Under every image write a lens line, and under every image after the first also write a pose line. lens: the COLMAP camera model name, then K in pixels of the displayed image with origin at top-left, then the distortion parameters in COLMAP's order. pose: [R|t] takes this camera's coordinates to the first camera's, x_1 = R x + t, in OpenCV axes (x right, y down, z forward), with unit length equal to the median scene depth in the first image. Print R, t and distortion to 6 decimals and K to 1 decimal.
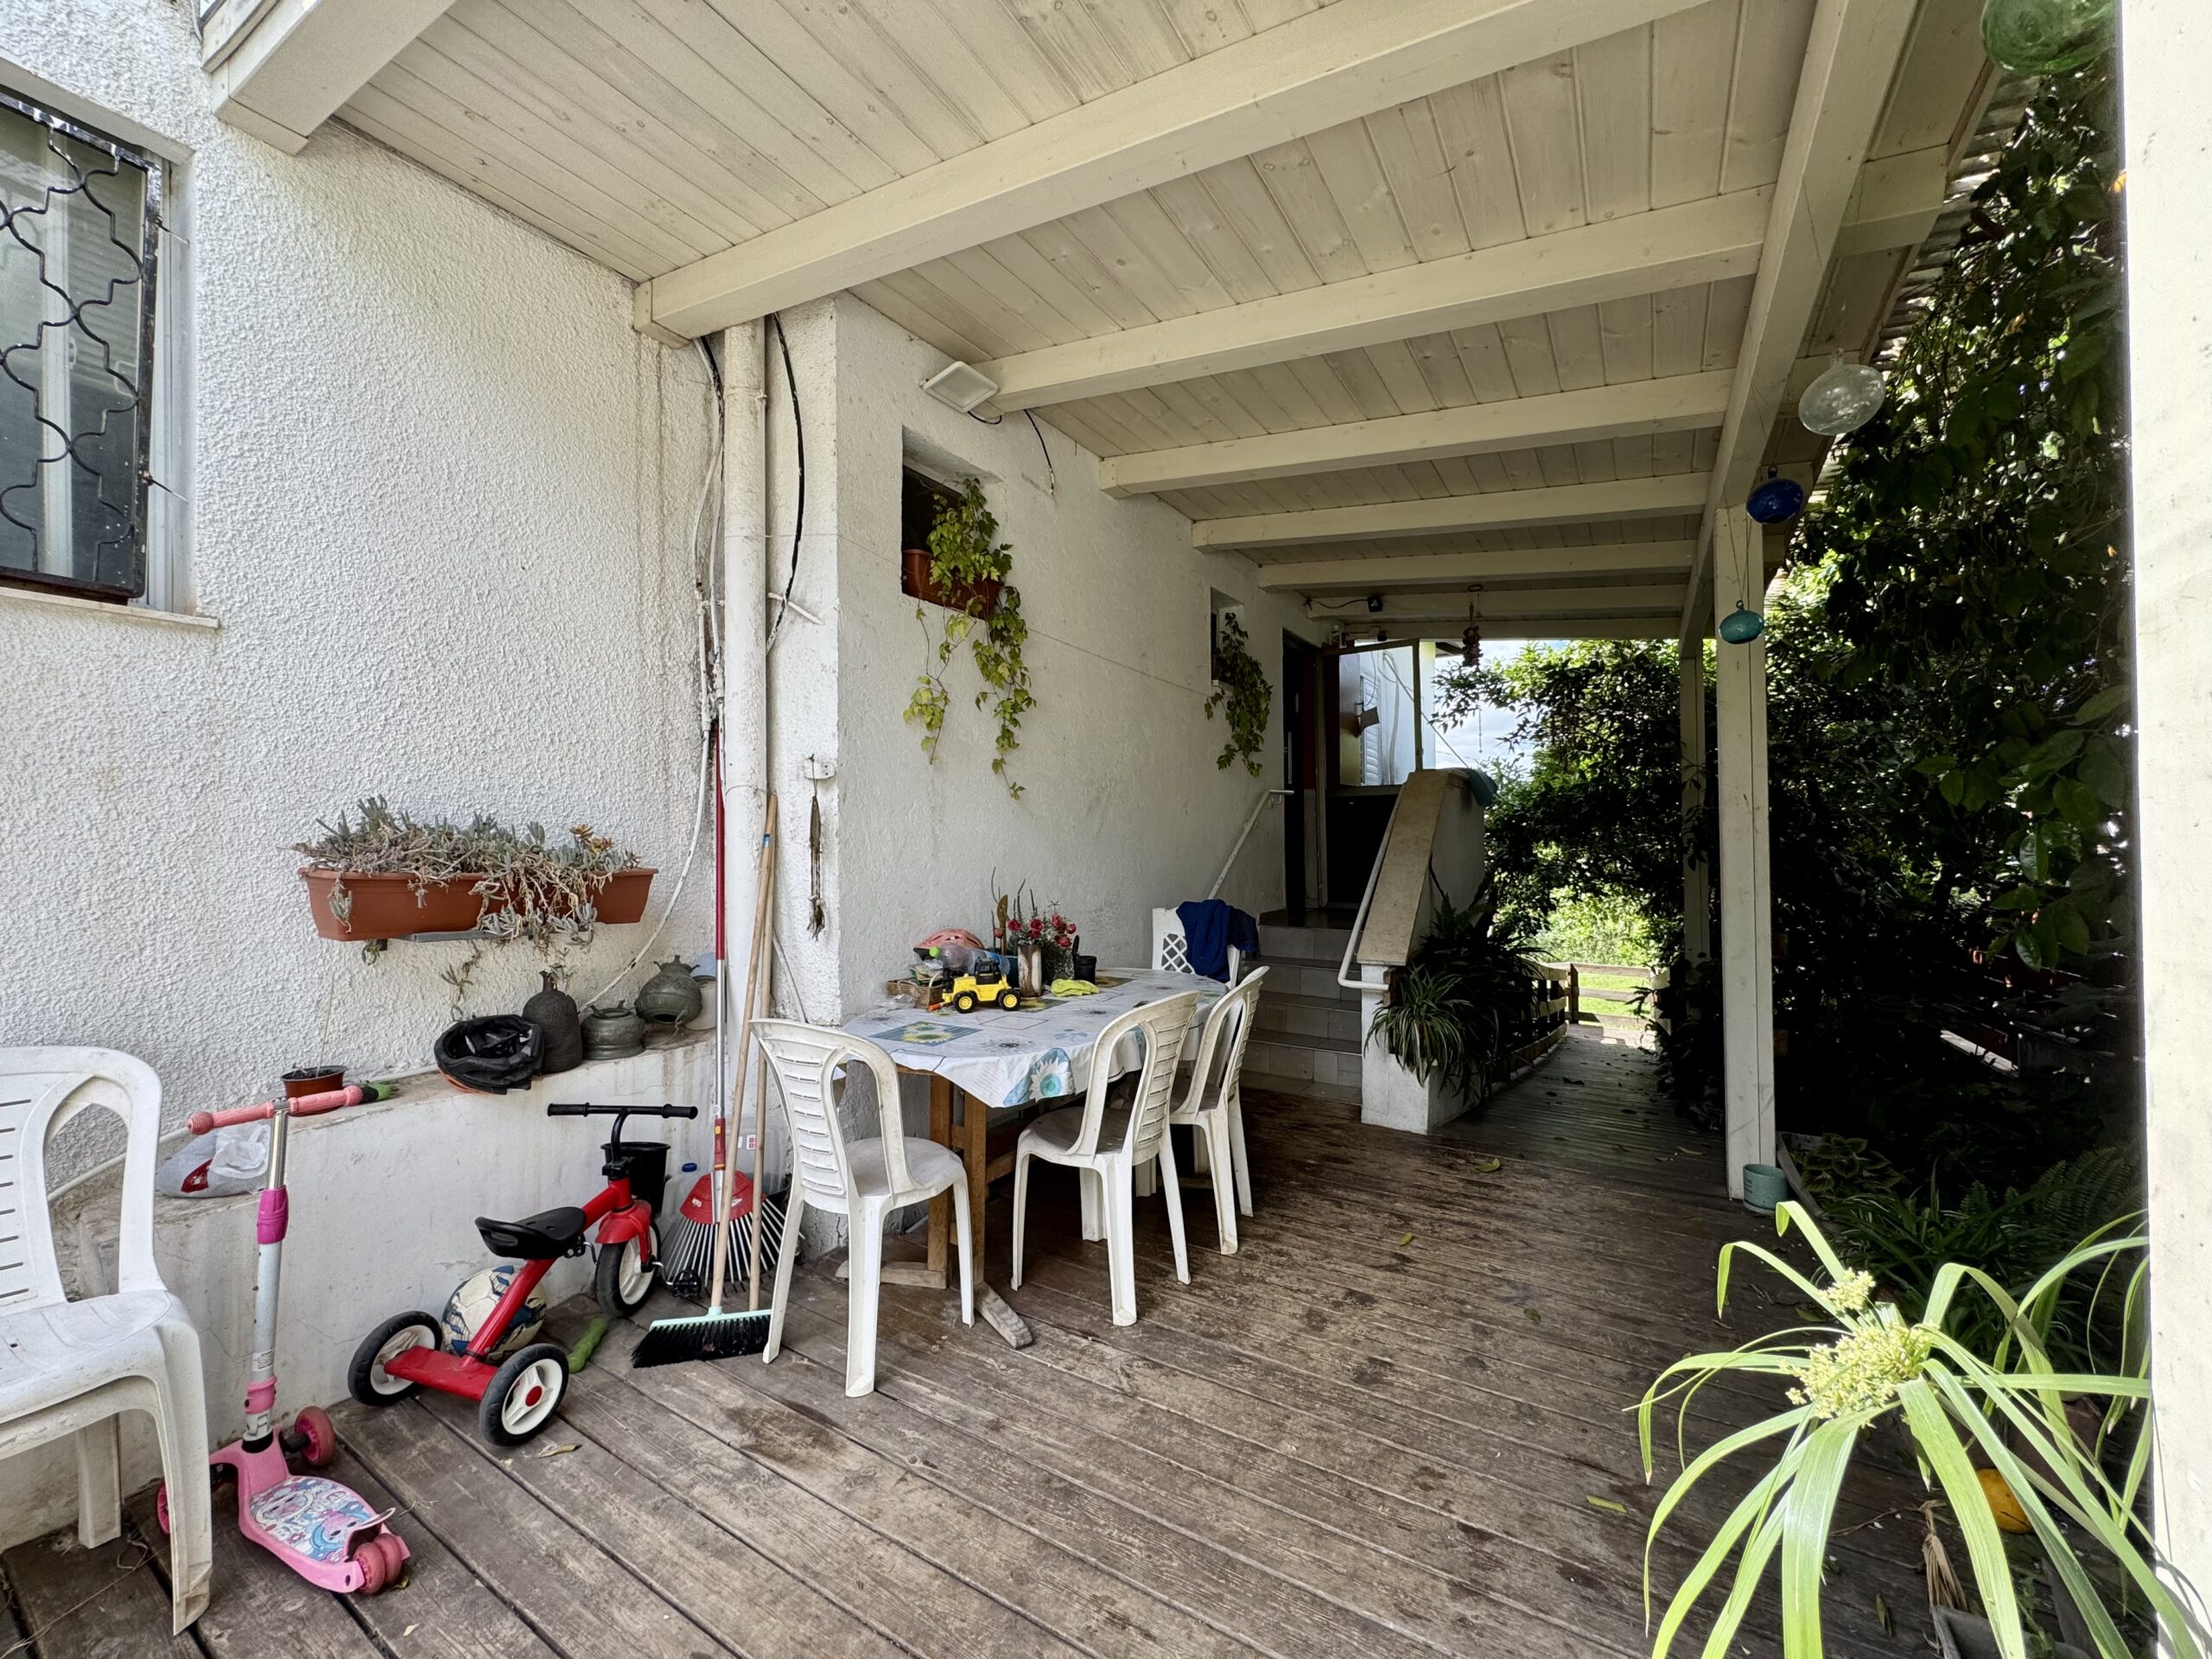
lens RADIAL K [[879.4, 0, 1106.0], [0, 879.4, 829.5], [0, 0, 1]] dist [-0.001511, -0.000033]
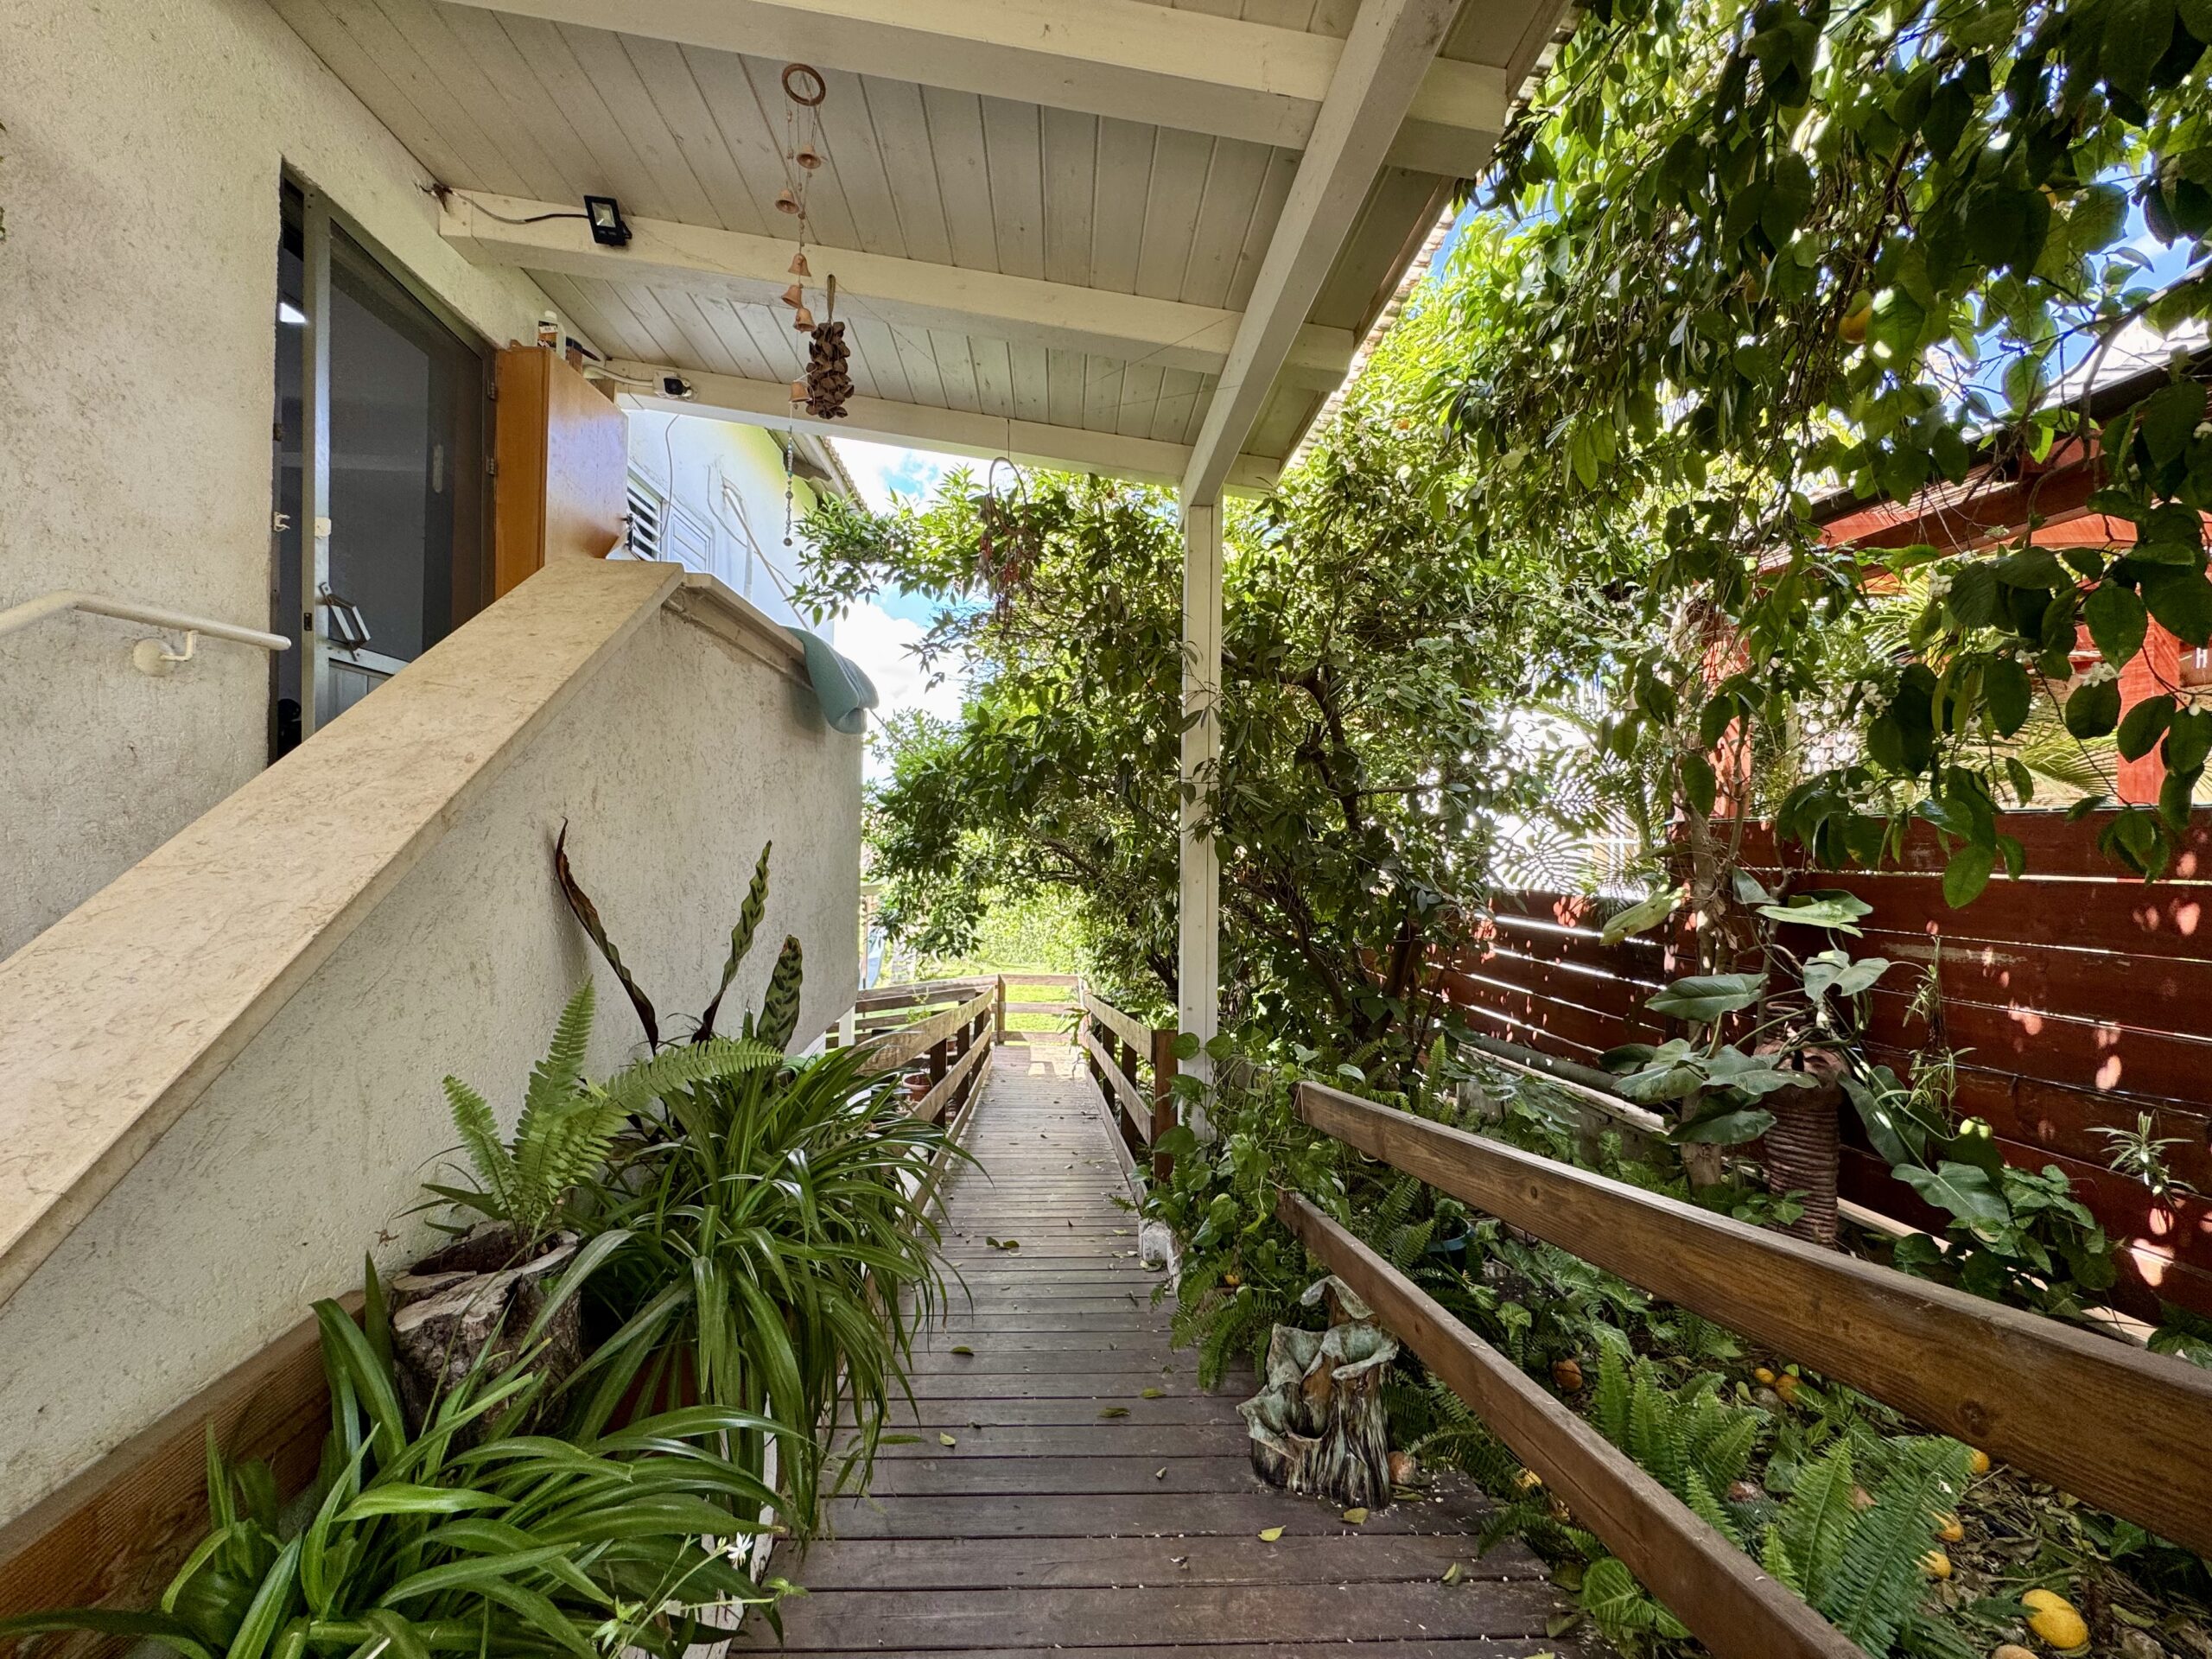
lens RADIAL K [[879.4, 0, 1106.0], [0, 879.4, 829.5], [0, 0, 1]] dist [-0.001511, -0.000033]
pose [[0.821093, 0.025085, 0.570243, 0.208934], [-0.031296, 0.999510, 0.001095, 0.013829], [-0.569936, -0.018745, 0.821476, 0.406887]]
